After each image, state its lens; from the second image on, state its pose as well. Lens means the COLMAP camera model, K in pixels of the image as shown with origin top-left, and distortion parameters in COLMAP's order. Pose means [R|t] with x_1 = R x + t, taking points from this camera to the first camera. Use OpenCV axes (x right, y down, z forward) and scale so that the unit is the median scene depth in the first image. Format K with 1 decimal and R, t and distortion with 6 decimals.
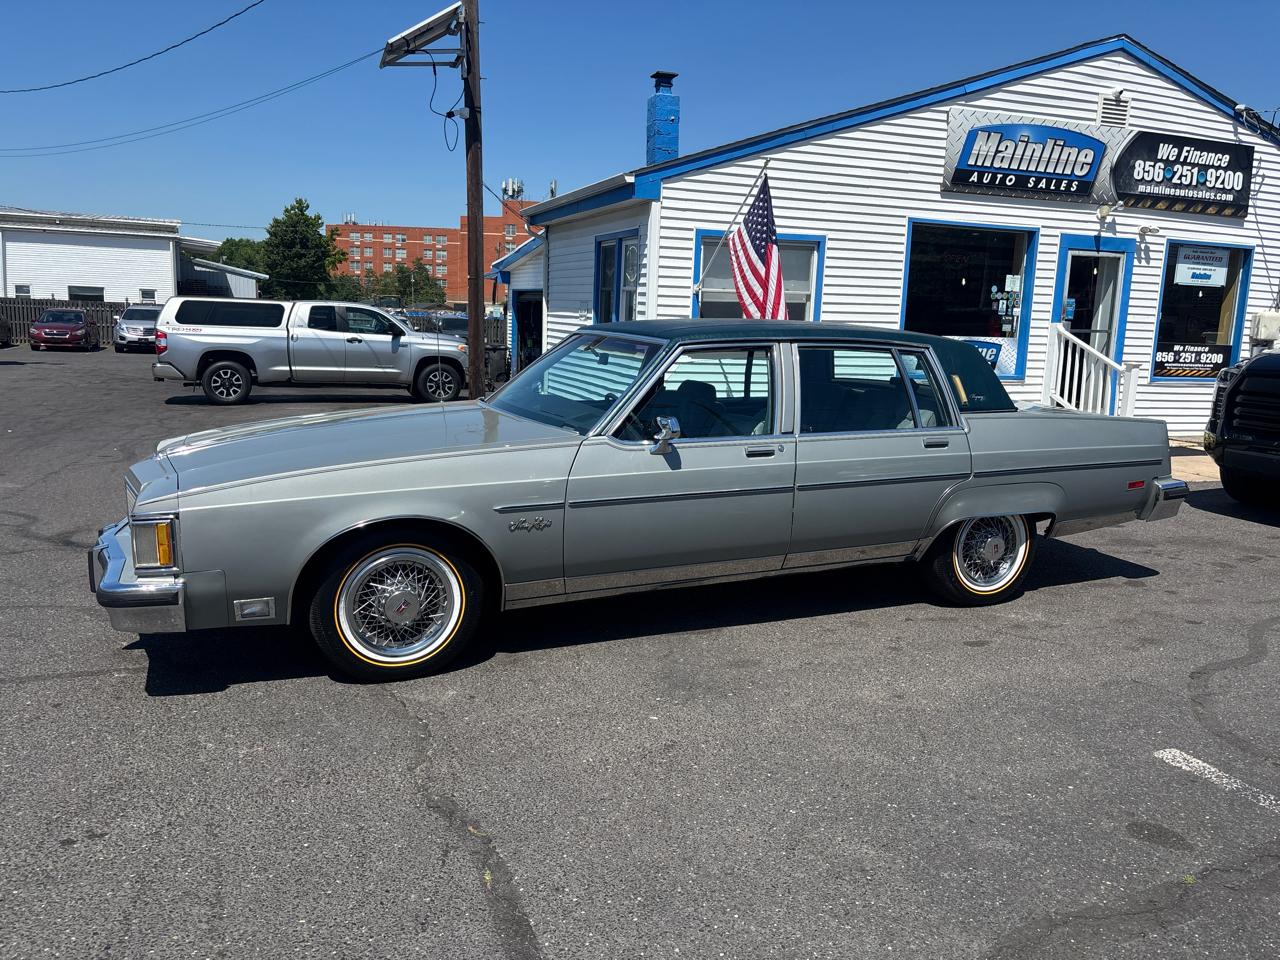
lens RADIAL K [[975.6, 0, 638.8], [0, 975.6, 468.2], [0, 0, 1]] dist [0.042611, -0.043128]
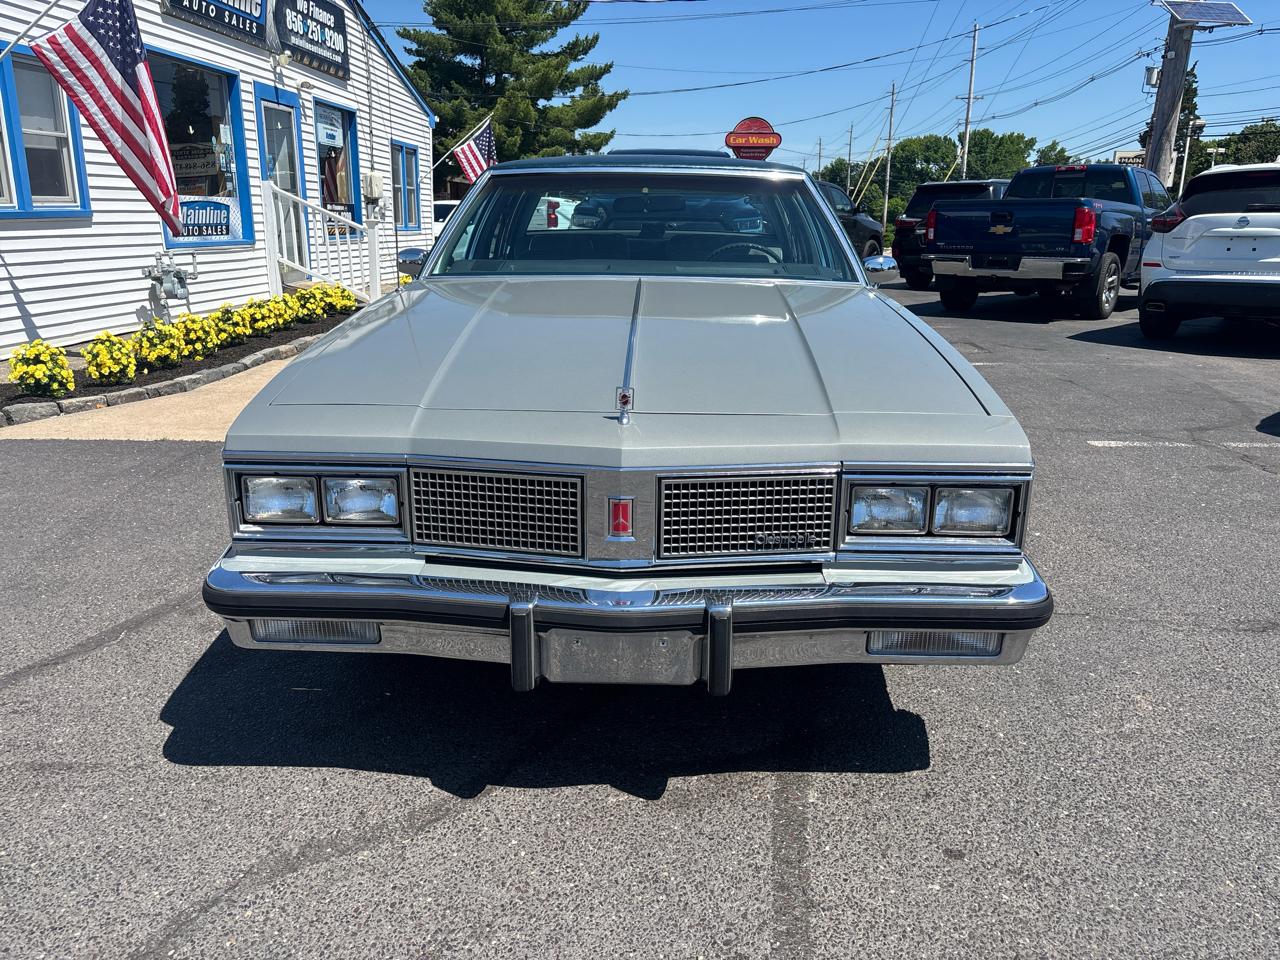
lens RADIAL K [[975.6, 0, 640.9], [0, 975.6, 481.5], [0, 0, 1]] dist [0.042611, -0.043128]
pose [[0.419729, -0.266234, 0.867725, -0.330403], [0.144299, 0.963428, 0.225798, -0.032212], [-0.896106, 0.030438, 0.442796, 0.278182]]
